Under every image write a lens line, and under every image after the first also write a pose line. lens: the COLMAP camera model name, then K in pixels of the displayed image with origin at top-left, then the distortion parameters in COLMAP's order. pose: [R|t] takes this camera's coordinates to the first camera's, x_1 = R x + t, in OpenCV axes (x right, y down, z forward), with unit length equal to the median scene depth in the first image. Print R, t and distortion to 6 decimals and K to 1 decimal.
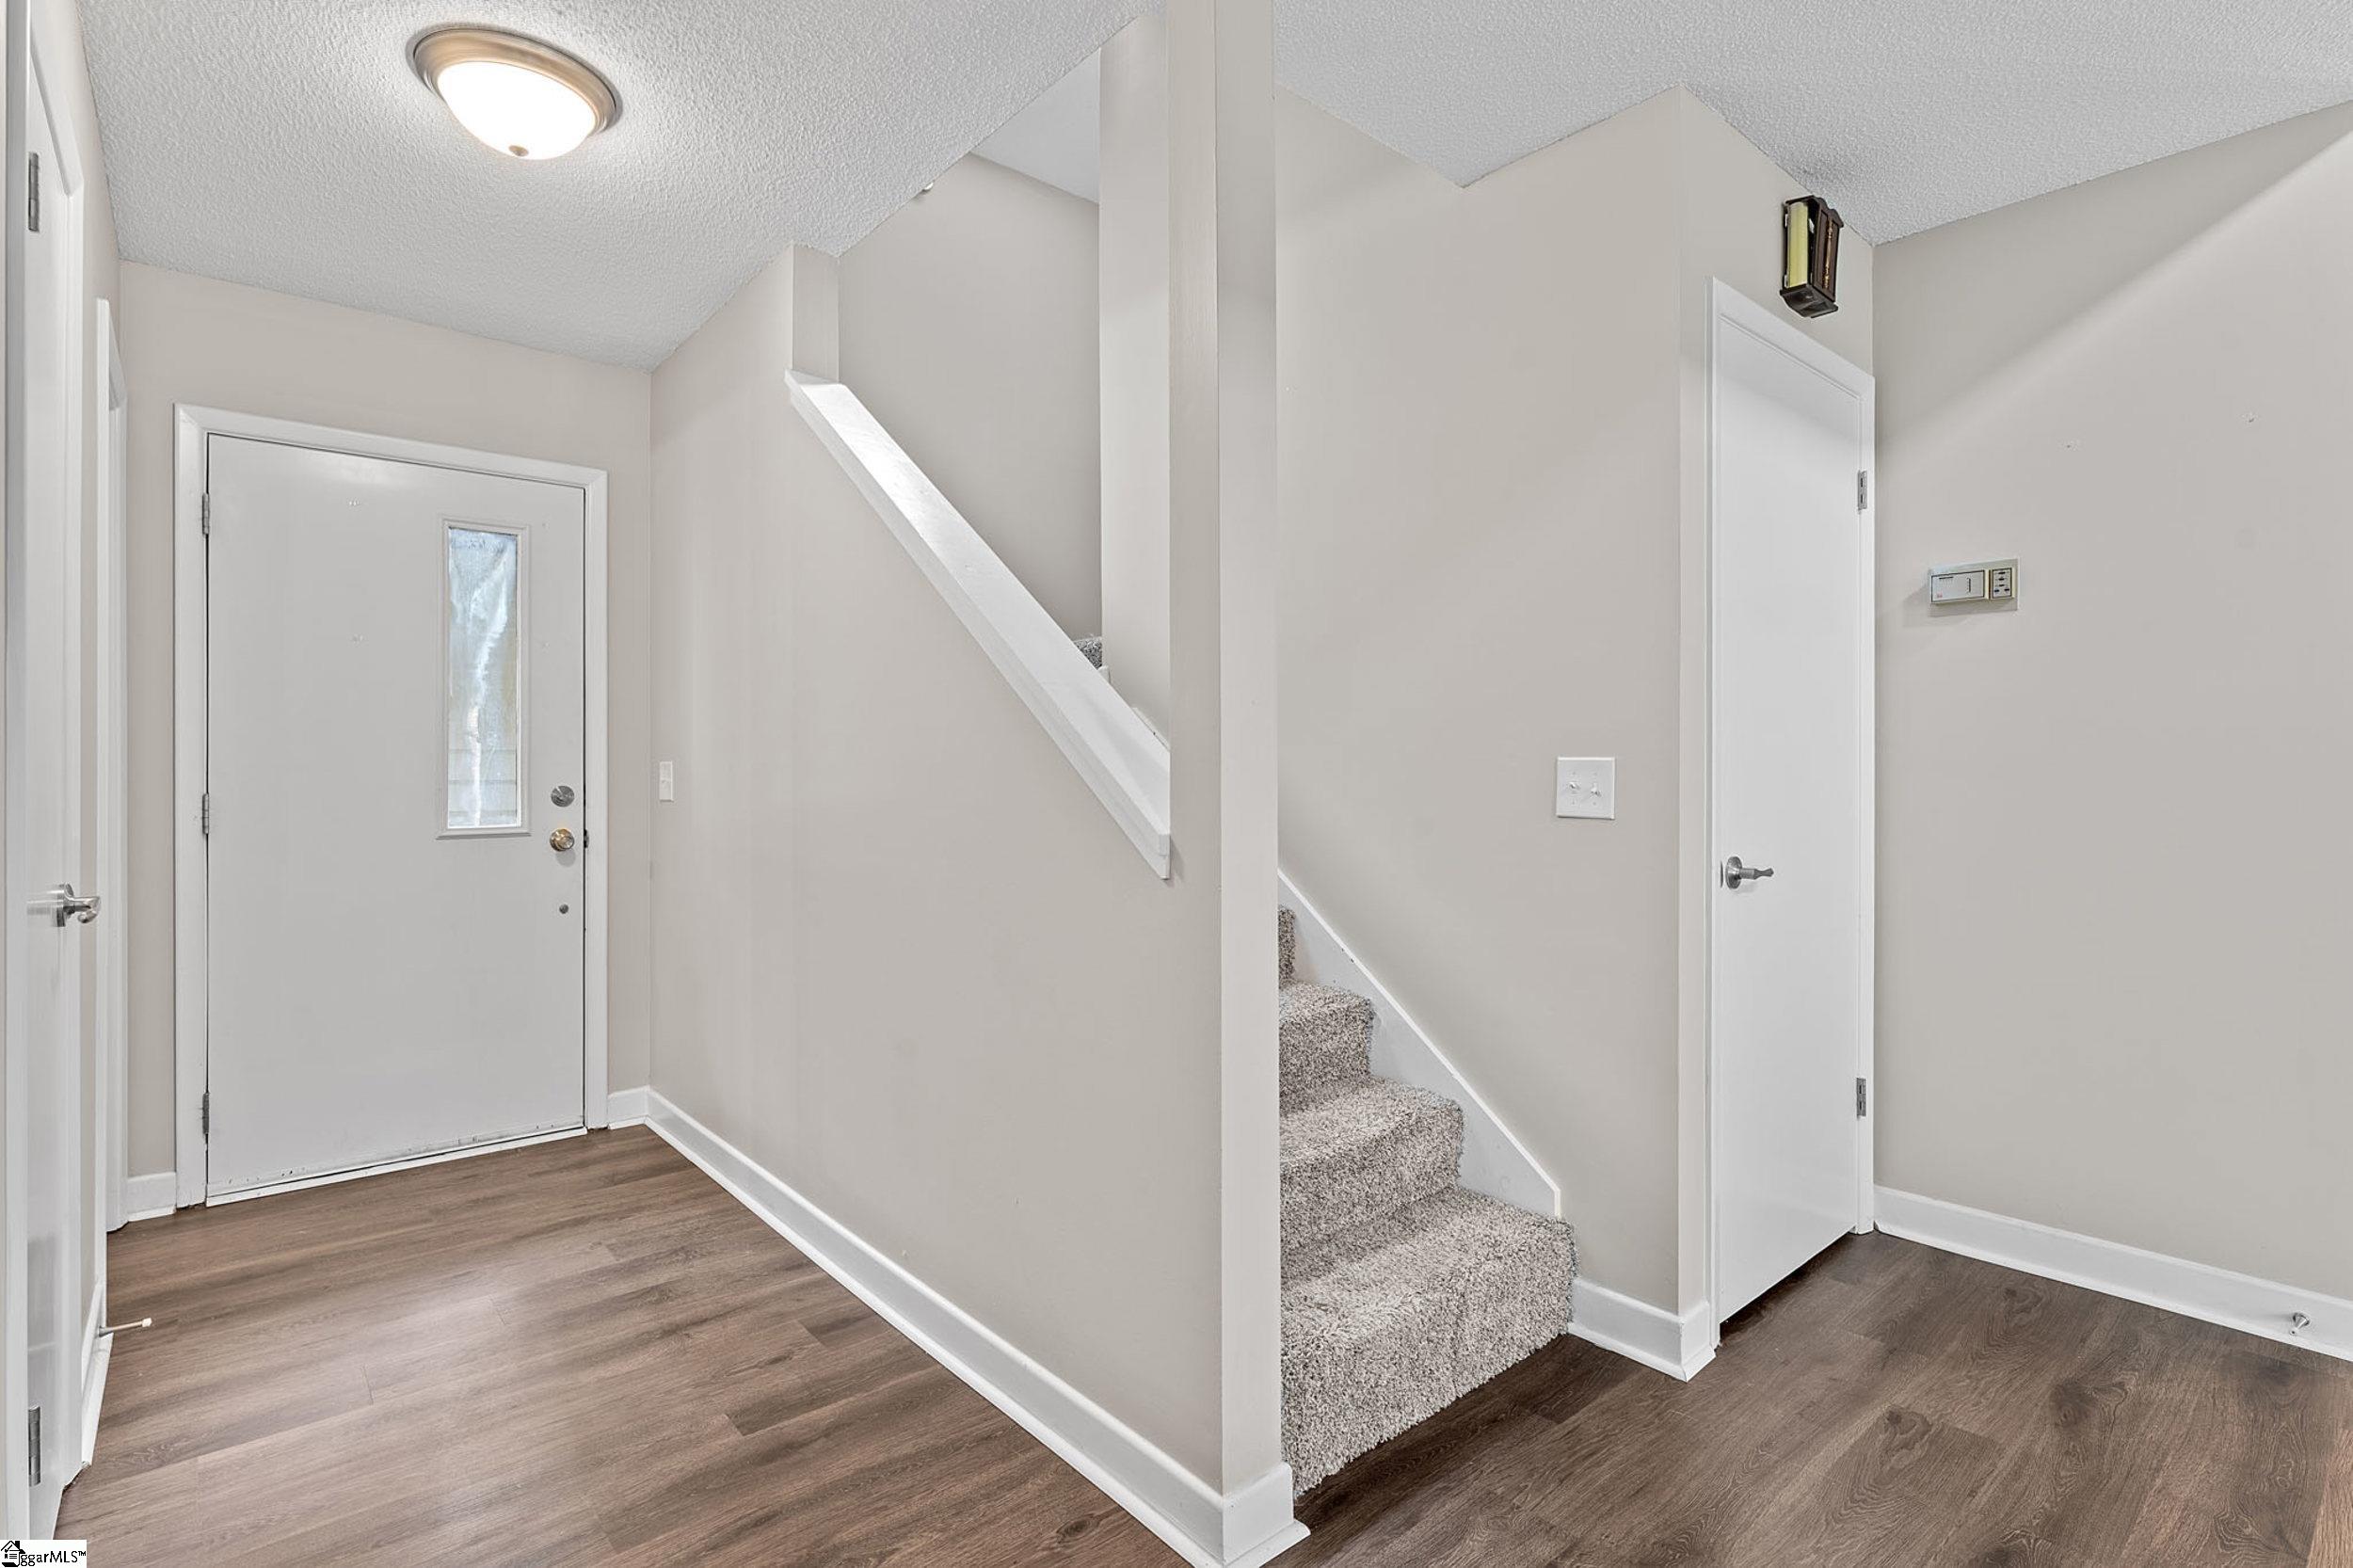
lens RADIAL K [[1127.2, 0, 1185.3], [0, 1127.2, 774.2], [0, 0, 1]] dist [-0.006289, 0.000463]
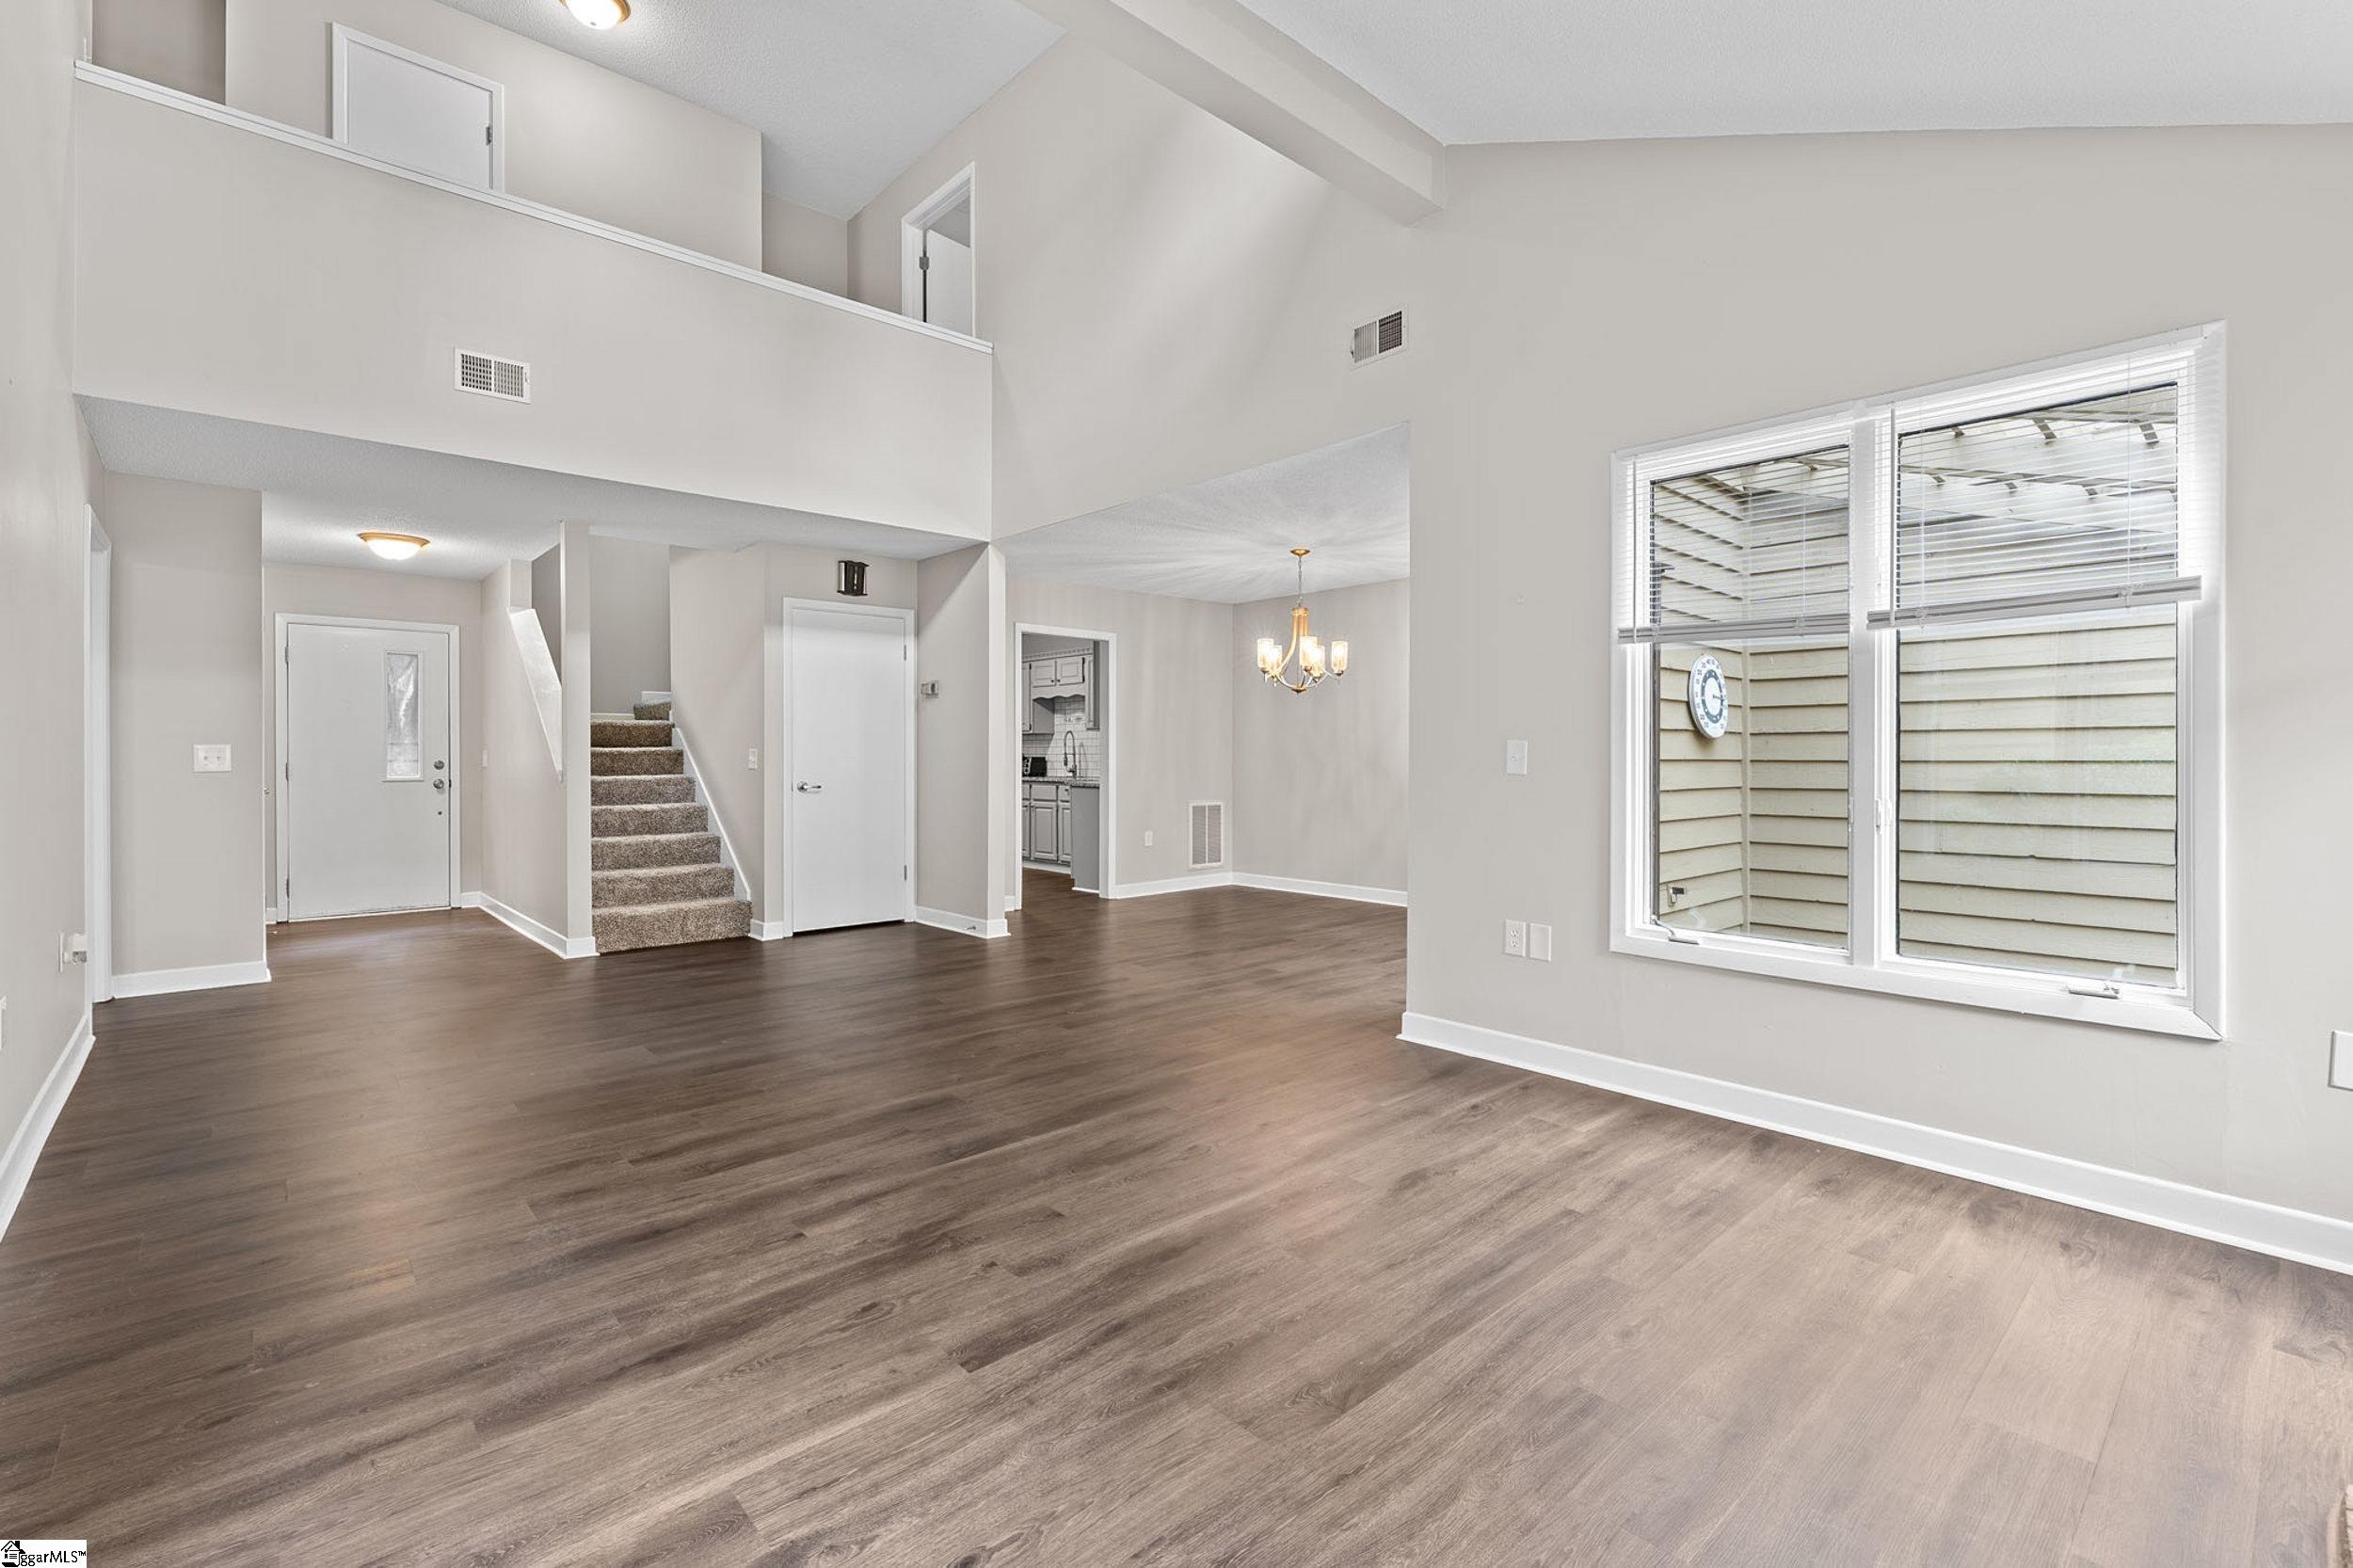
lens RADIAL K [[1035.7, 0, 1127.3], [0, 1035.7, 764.5], [0, 0, 1]] dist [0.002595, -0.000745]
pose [[0.999881, -0.001567, 0.015364, 1.090215], [0.001470, 0.999979, 0.006288, 0.008602], [-0.015374, -0.006265, 0.999862, -1.522242]]
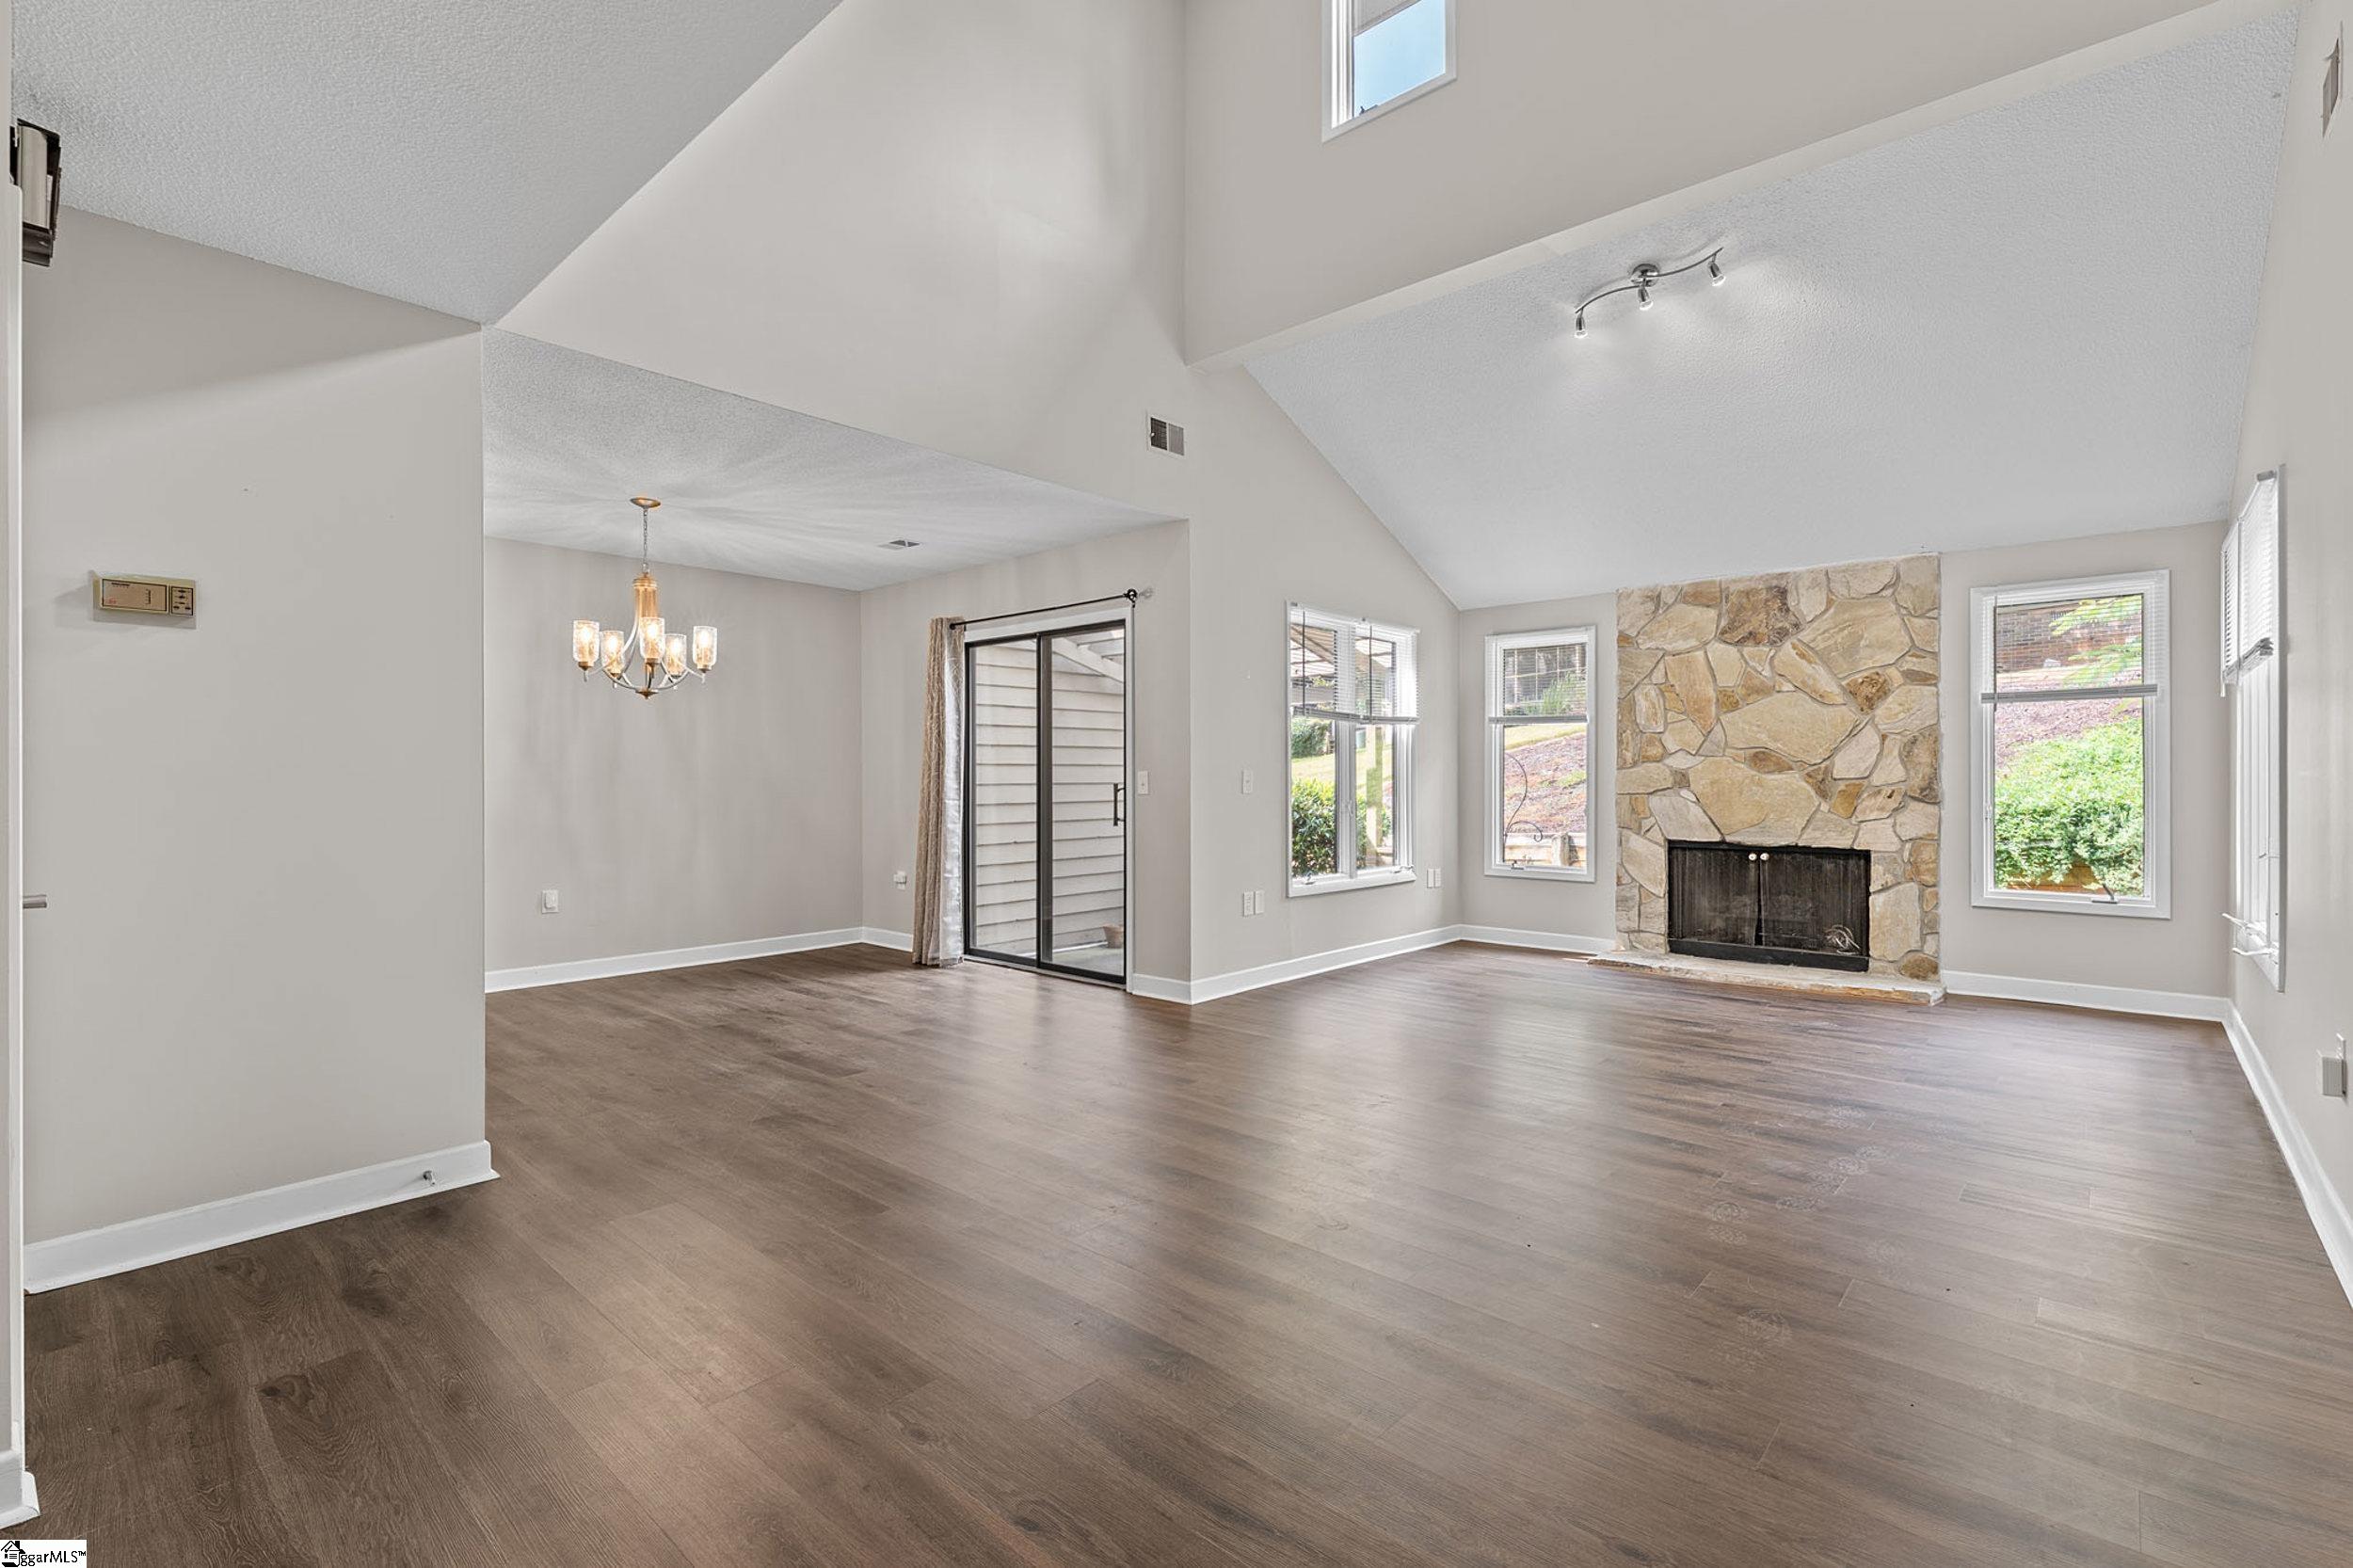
lens RADIAL K [[1035.7, 0, 1175.7], [0, 1035.7, 783.7], [0, 0, 1]] dist [0.002595, -0.000745]
pose [[-0.145435, -0.001737, 0.989366, -0.375511], [0.003706, 0.999990, 0.002300, 0.000372], [-0.989361, 0.004001, -0.145427, 0.240015]]
